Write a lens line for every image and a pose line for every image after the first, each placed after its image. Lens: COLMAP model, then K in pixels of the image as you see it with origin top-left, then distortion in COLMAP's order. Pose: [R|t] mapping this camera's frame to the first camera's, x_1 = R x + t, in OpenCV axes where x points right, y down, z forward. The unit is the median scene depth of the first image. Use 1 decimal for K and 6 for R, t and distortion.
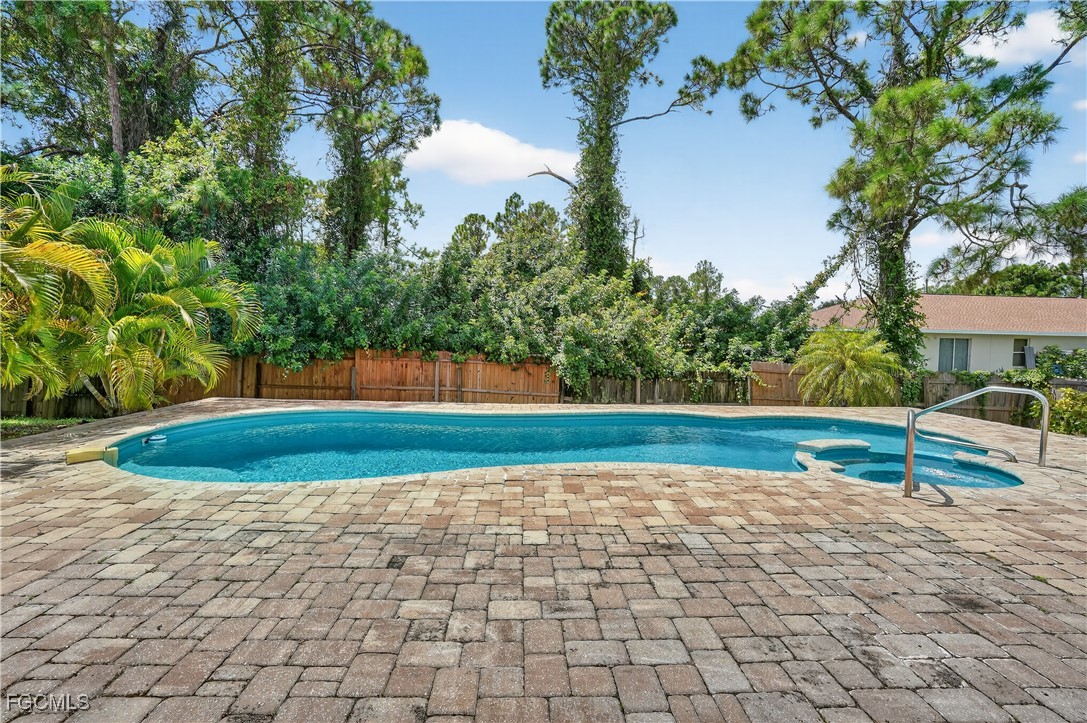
lens RADIAL K [[502.2, 0, 542.9], [0, 502.2, 357.7], [0, 0, 1]] dist [-0.056922, 0.021051]
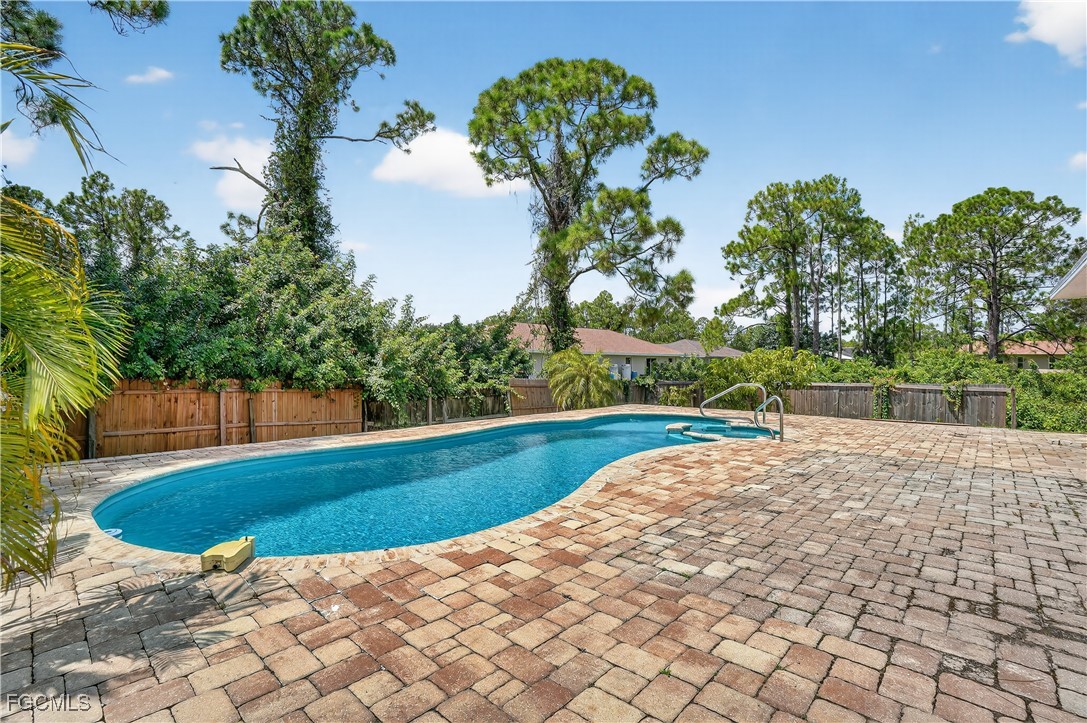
lens RADIAL K [[494.4, 0, 543.5], [0, 494.4, 361.5], [0, 0, 1]] dist [-0.069993, 0.025915]
pose [[0.706147, -0.013937, 0.707928, -0.389436], [0.037331, 0.999149, -0.017567, -0.008410], [-0.707081, 0.038832, 0.706066, 0.094416]]
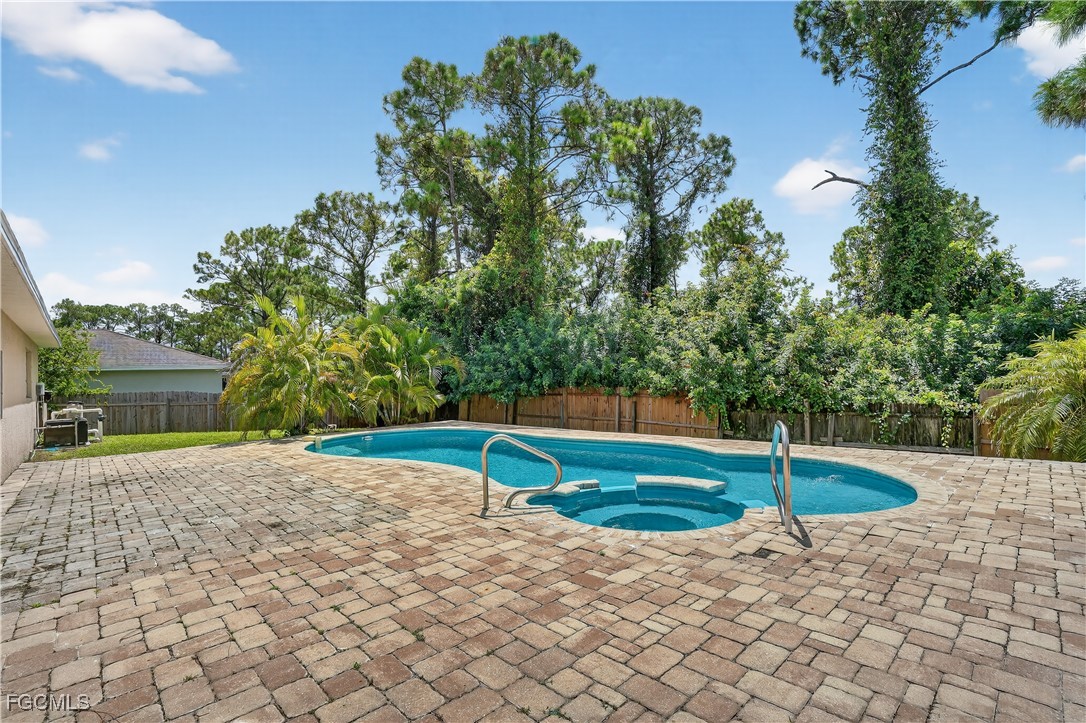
lens RADIAL K [[504.9, 0, 539.3], [0, 504.9, 360.6], [0, 0, 1]] dist [-0.065891, 0.027856]
pose [[0.661912, -0.067414, -0.746544, 0.541227], [0.017931, 0.997087, -0.074141, 0.007753], [0.749367, 0.035688, 0.661192, 0.089181]]
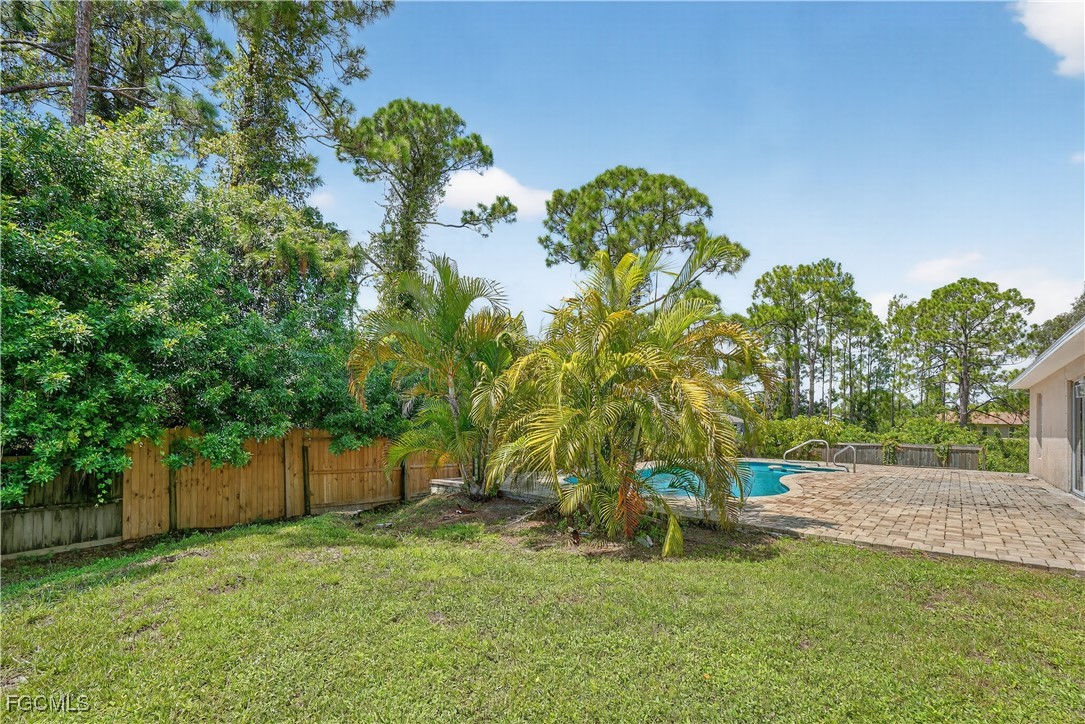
lens RADIAL K [[523.2, 0, 541.3], [0, 523.2, 419.6], [0, 0, 1]] dist [-0.074169, 0.029979]
pose [[0.656520, 0.003531, 0.754301, -0.990736], [0.019095, 0.999591, -0.021298, -0.008606], [-0.754067, 0.028386, 0.656184, 0.108036]]
